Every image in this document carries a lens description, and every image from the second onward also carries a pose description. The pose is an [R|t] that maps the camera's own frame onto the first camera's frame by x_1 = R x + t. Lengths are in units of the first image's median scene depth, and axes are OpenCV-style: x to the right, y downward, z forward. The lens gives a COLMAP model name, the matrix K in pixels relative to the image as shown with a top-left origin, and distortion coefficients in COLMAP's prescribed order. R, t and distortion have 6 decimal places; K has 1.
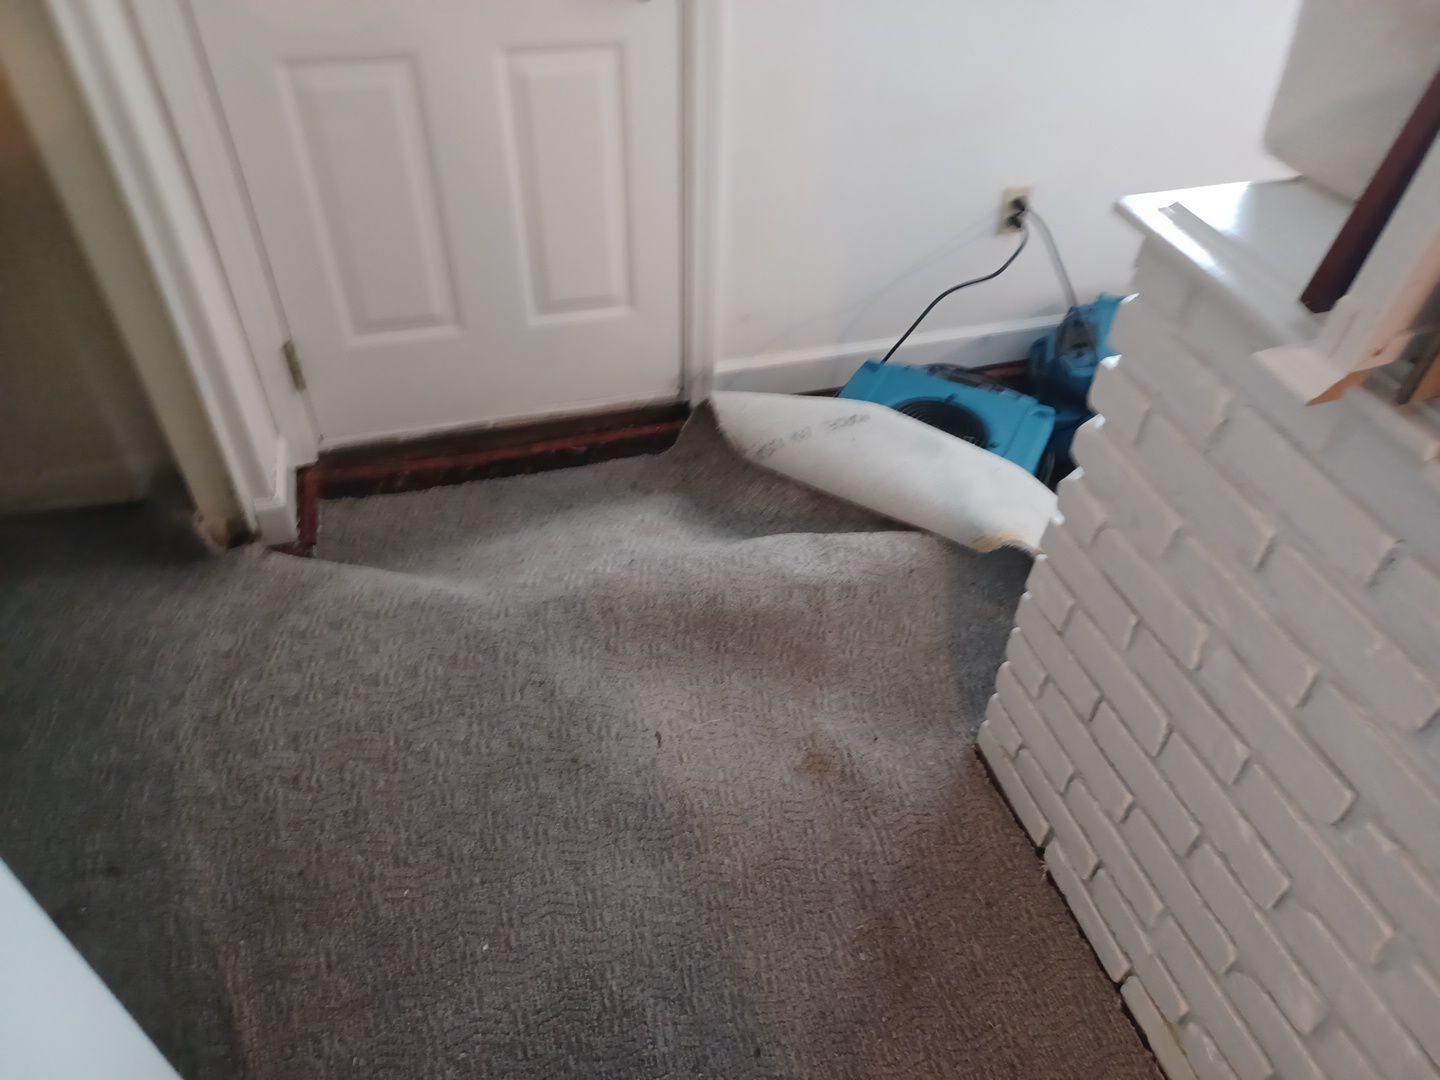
lens RADIAL K [[1049.0, 0, 720.0], [0, 1049.0, 540.0], [0, 0, 1]] dist [-0.000756, -0.002618]
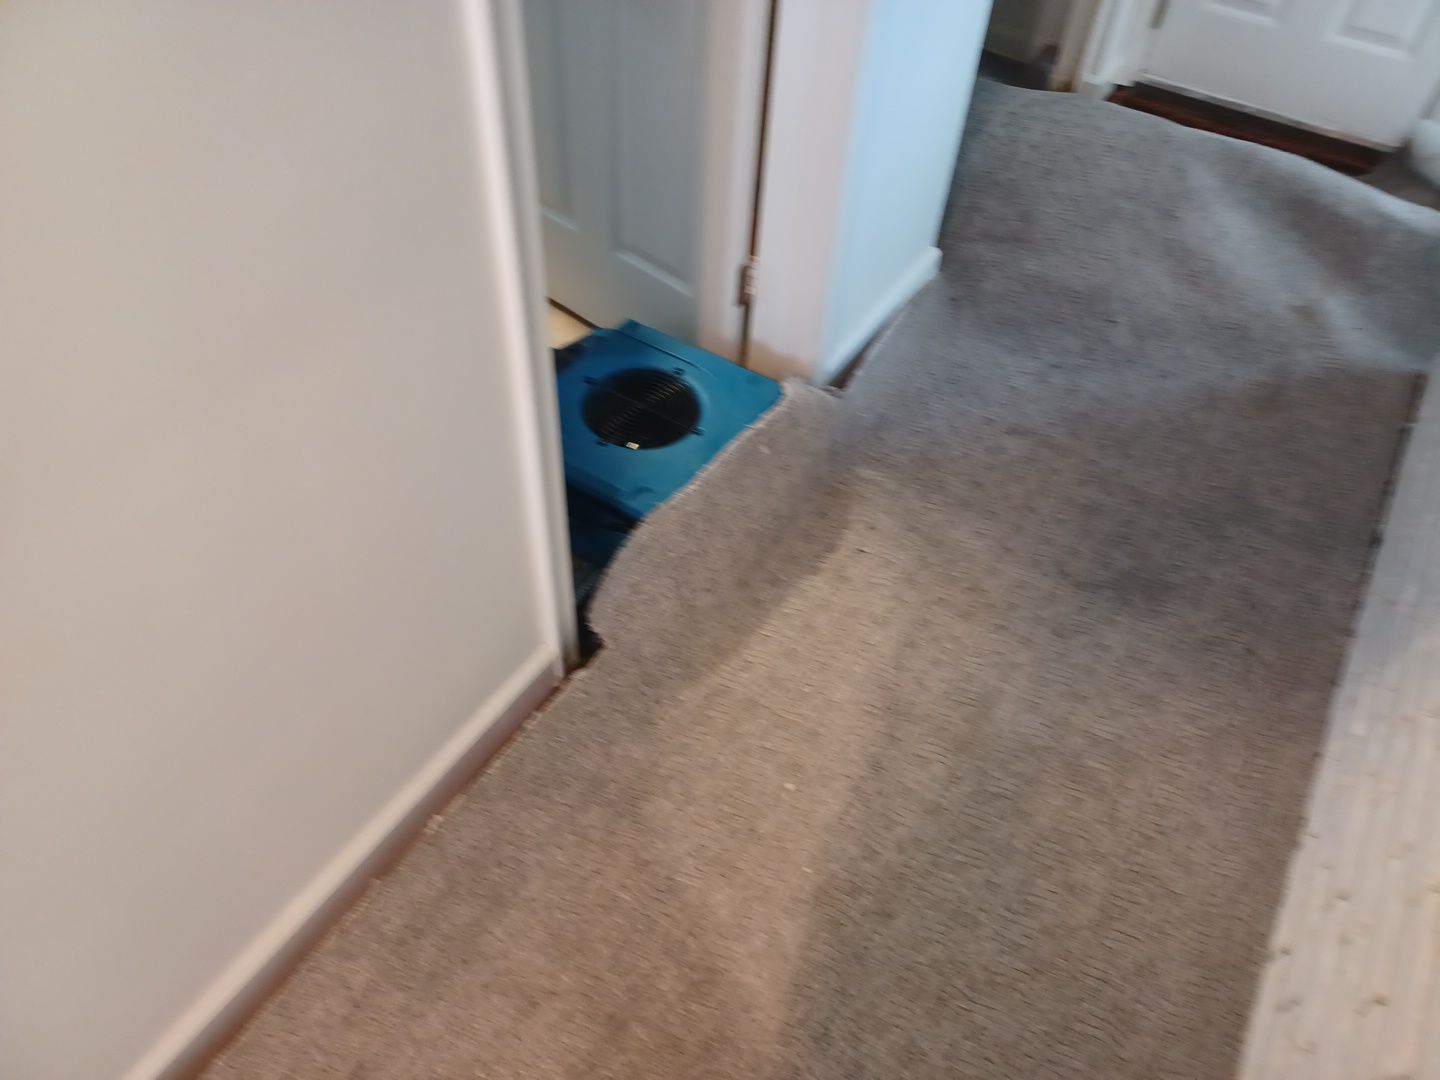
lens RADIAL K [[1049.0, 0, 720.0], [0, 1049.0, 540.0], [0, 0, 1]] dist [-0.000756, -0.002618]
pose [[0.648117, 0.570816, -0.504097, 0.395628], [-0.539070, 0.811441, 0.225756, 0.476784], [0.537911, 0.125428, 0.833619, -0.526930]]
